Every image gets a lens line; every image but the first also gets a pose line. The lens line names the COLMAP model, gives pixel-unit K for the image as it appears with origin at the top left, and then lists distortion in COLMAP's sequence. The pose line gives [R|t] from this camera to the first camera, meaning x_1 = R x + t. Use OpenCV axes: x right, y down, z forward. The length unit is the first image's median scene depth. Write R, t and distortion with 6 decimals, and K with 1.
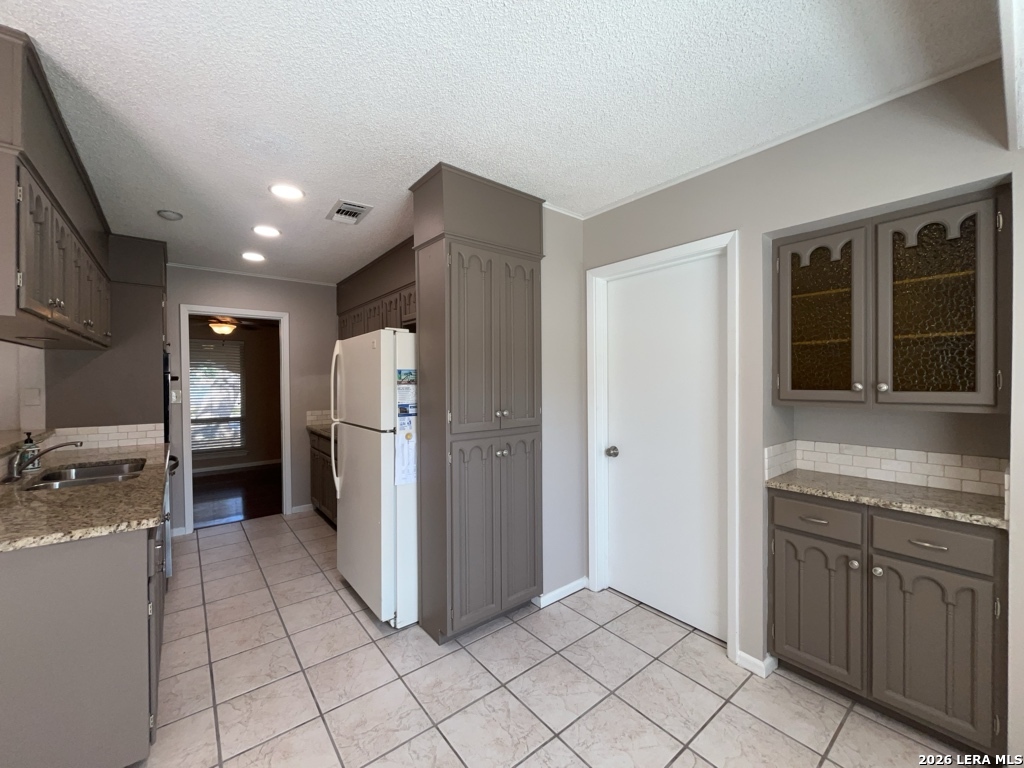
lens RADIAL K [[413.4, 0, 519.7], [0, 413.4, 386.1], [0, 0, 1]] dist [-0.001318, -0.000602]
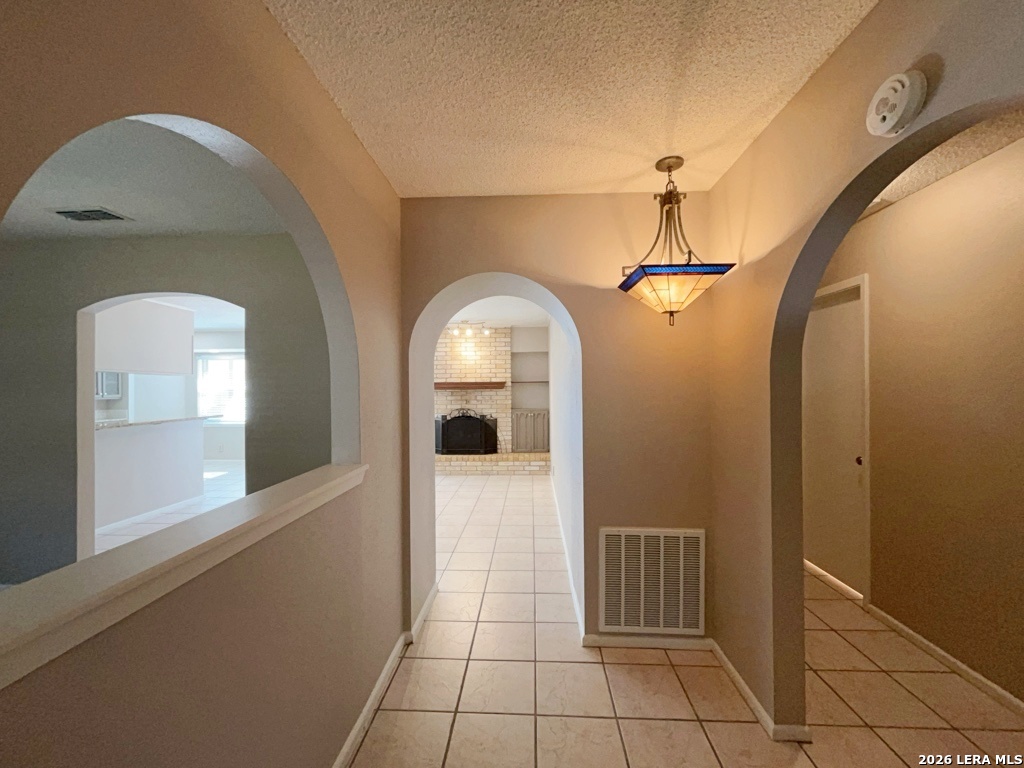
lens RADIAL K [[413.4, 0, 513.4], [0, 413.4, 385.6], [0, 0, 1]] dist [-0.001318, -0.000602]
pose [[-0.742327, 0.011340, 0.669941, -4.835416], [0.017449, 0.999845, 0.002411, -0.018381], [-0.669810, 0.013480, -0.742410, 1.264910]]
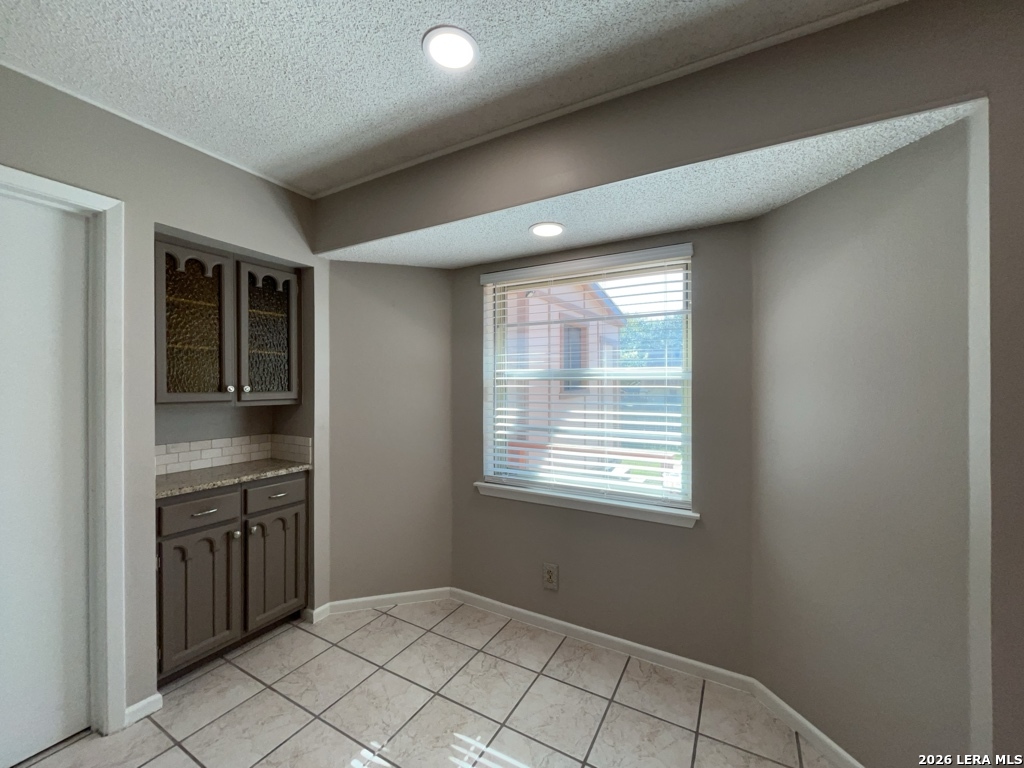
lens RADIAL K [[413.4, 0, 511.6], [0, 413.4, 384.8], [0, 0, 1]] dist [-0.001318, -0.000602]
pose [[-0.363077, 0.004573, 0.931748, -0.597669], [0.012743, 0.999919, 0.000058, 0.000644], [-0.931672, 0.011894, -0.363105, 0.657820]]
